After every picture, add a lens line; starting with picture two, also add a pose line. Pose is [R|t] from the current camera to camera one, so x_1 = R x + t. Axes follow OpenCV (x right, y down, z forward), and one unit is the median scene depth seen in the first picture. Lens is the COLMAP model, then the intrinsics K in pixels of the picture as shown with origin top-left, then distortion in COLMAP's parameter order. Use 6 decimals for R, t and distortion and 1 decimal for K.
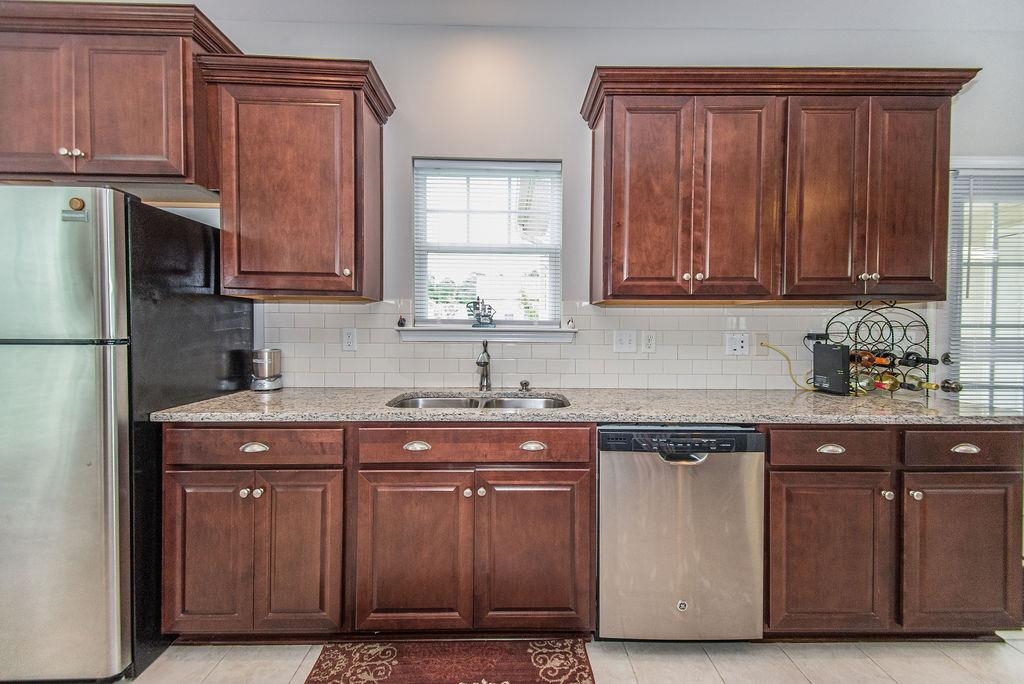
lens RADIAL K [[405.8, 0, 510.1], [0, 405.8, 341.9], [0, 0, 1]] dist [0.000086, -0.001187]
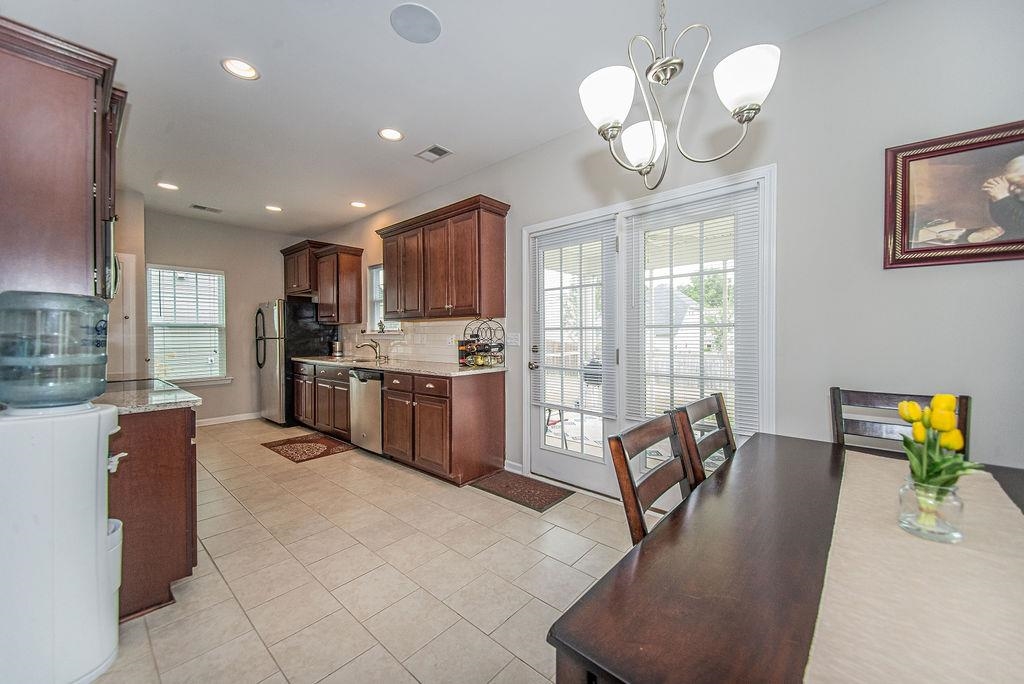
lens RADIAL K [[382.5, 0, 527.4], [0, 382.5, 337.4], [0, 0, 1]] dist [0.001804, -0.002656]
pose [[0.766465, -0.003039, -0.642278, 2.162389], [-0.010778, 0.999787, -0.017592, 0.022343], [0.642195, 0.020406, 0.766270, -0.197674]]
